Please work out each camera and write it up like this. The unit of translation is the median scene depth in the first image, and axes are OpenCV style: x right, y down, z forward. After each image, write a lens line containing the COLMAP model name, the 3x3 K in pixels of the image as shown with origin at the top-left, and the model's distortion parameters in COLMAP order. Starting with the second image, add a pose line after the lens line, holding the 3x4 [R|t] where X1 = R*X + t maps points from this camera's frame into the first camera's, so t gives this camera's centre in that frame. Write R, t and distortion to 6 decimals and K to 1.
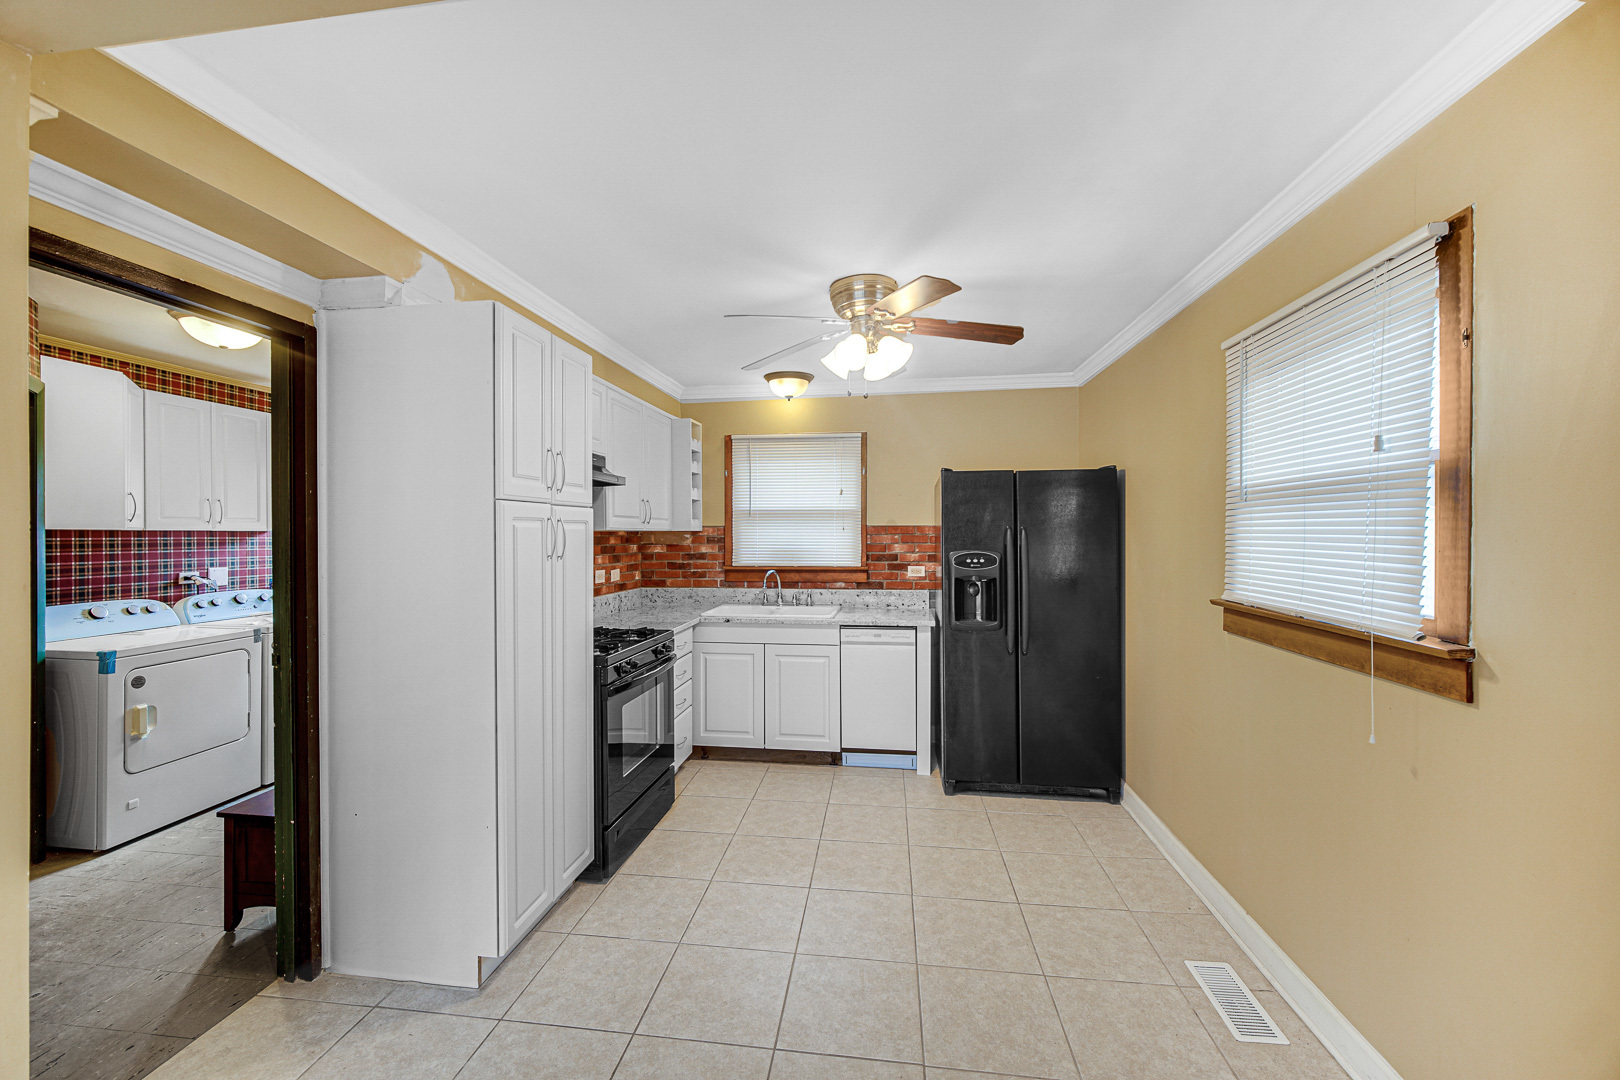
lens RADIAL K [[638.2, 0, 805.5], [0, 638.2, 536.4], [0, 0, 1]] dist [-0.002345, -0.000069]
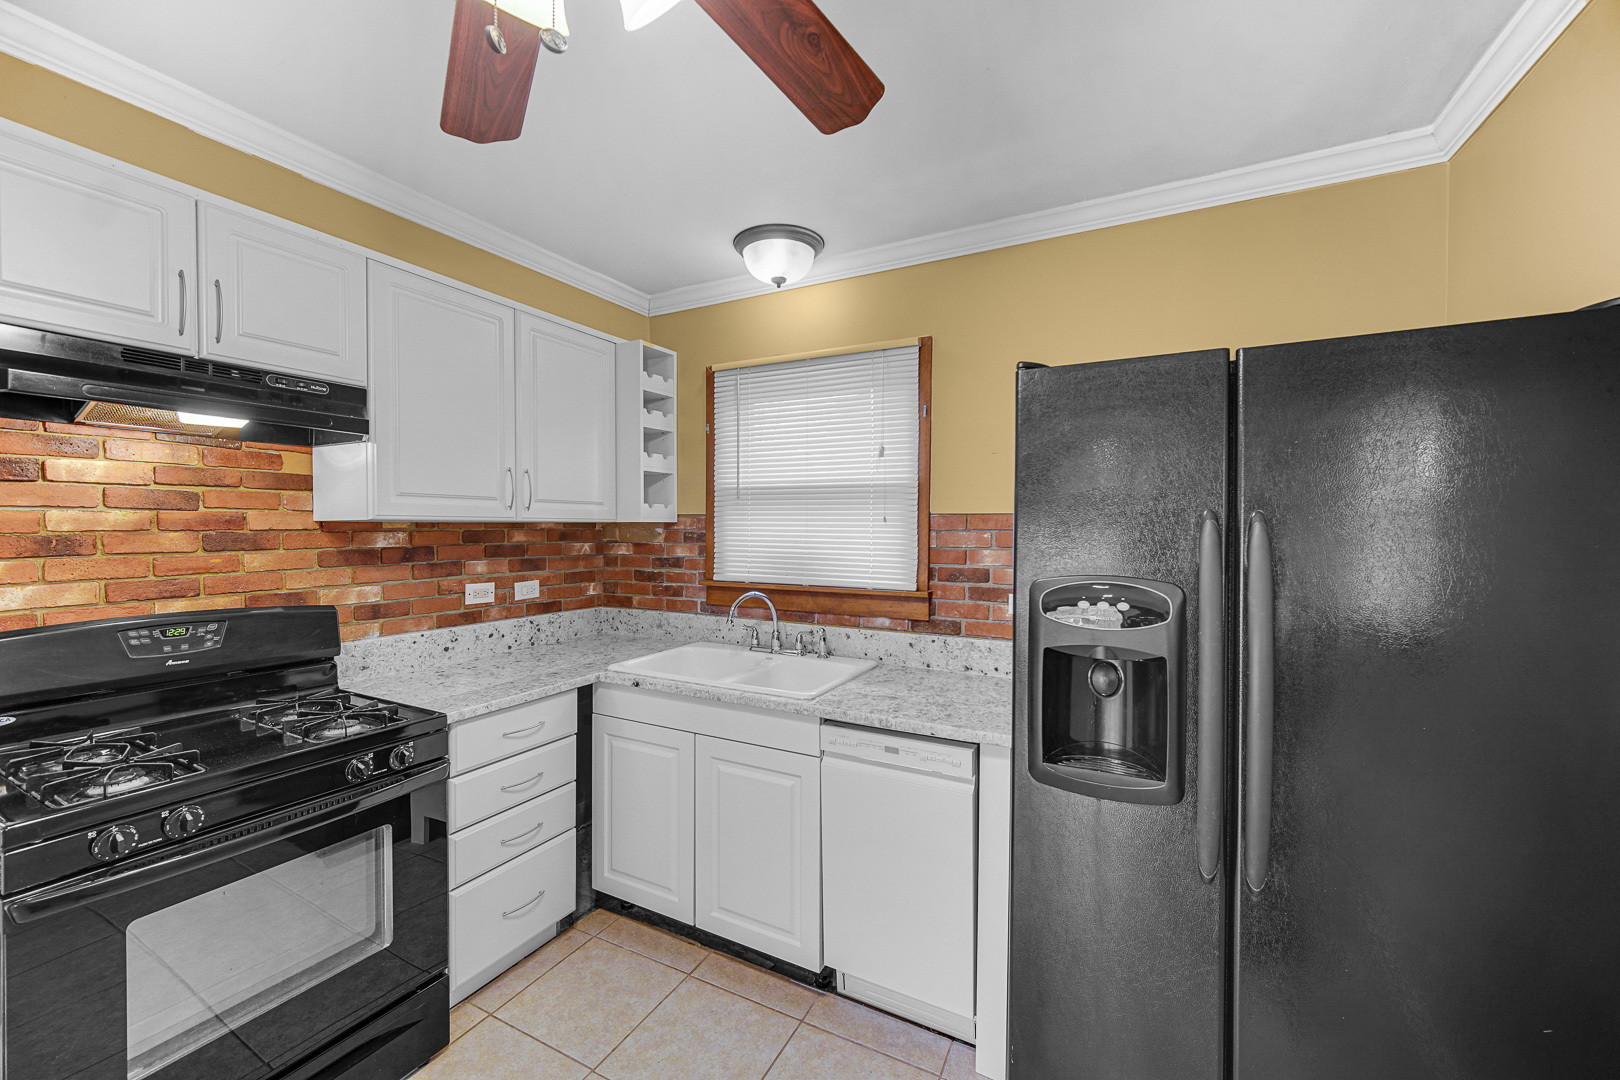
lens RADIAL K [[638.2, 0, 805.5], [0, 638.2, 536.4], [0, 0, 1]] dist [-0.002345, -0.000069]
pose [[0.938531, 0.011830, -0.344991, 0.180801], [-0.008007, 0.999890, 0.012505, -0.003822], [0.345101, -0.008974, 0.938523, 0.465372]]
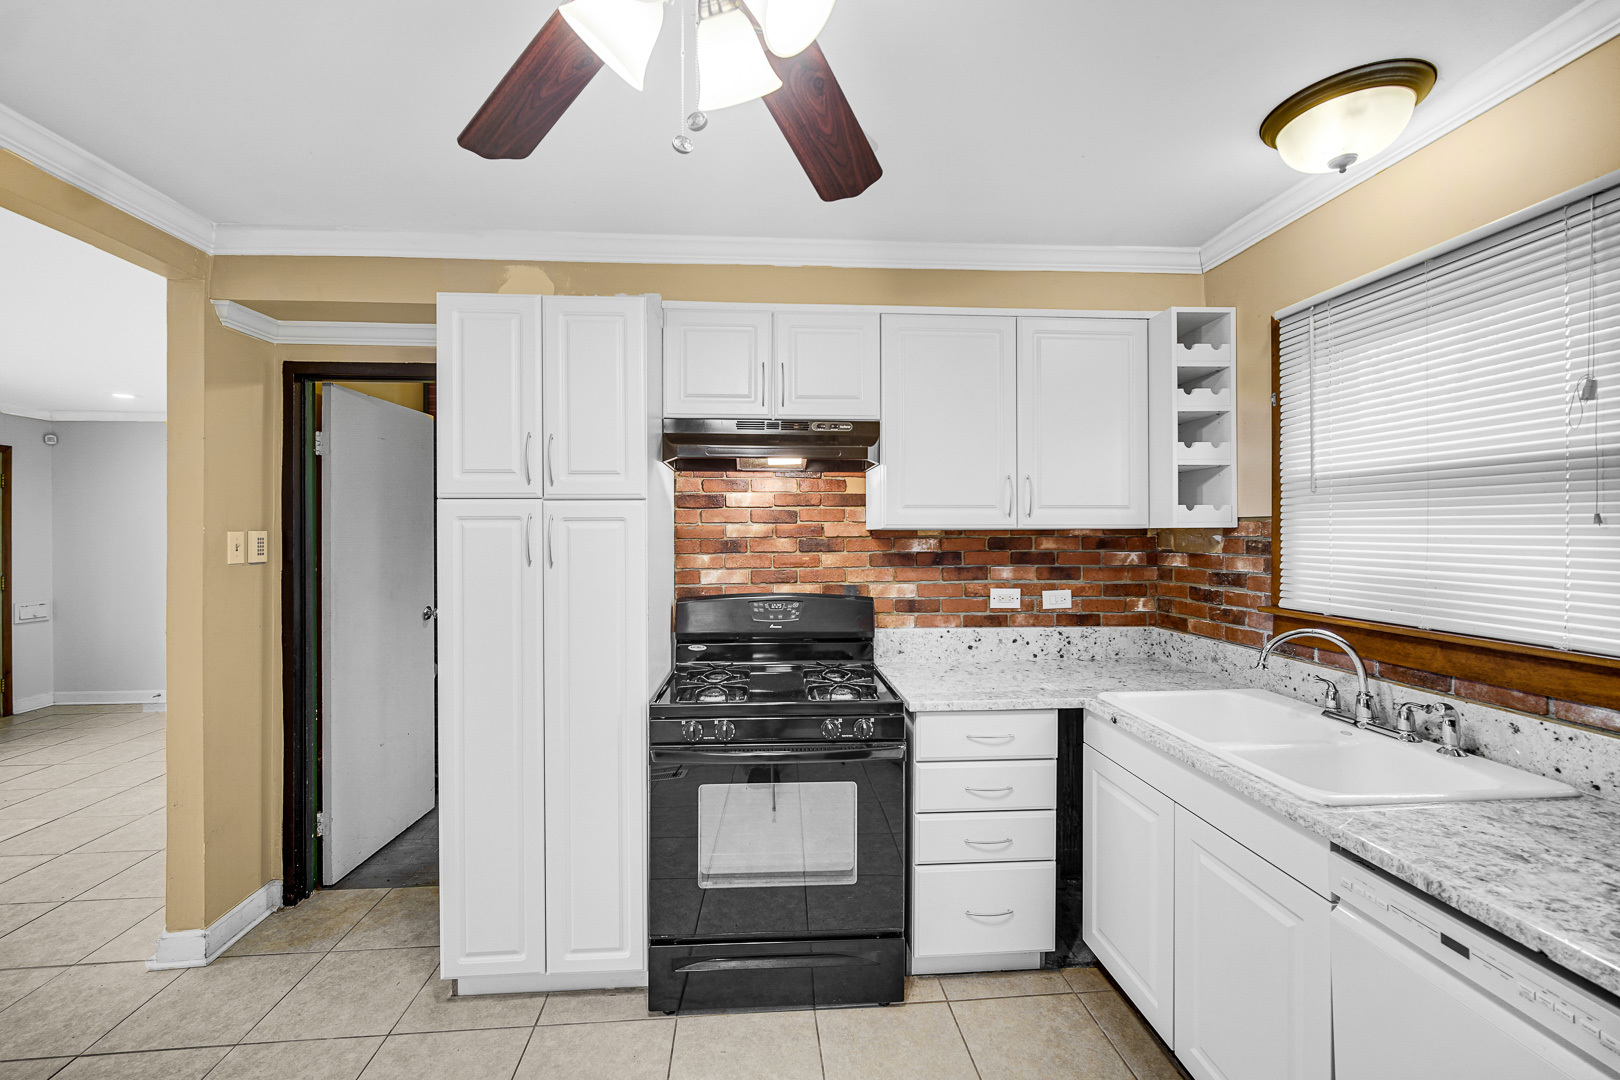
lens RADIAL K [[655.9, 0, 805.3], [0, 655.9, 530.9], [0, 0, 1]] dist [-0.000759, -0.000162]
pose [[0.208752, 0.001432, -0.977968, 0.264985], [-0.003757, 0.999993, 0.000663, -0.005501], [0.977961, 0.003536, 0.208756, 0.593167]]
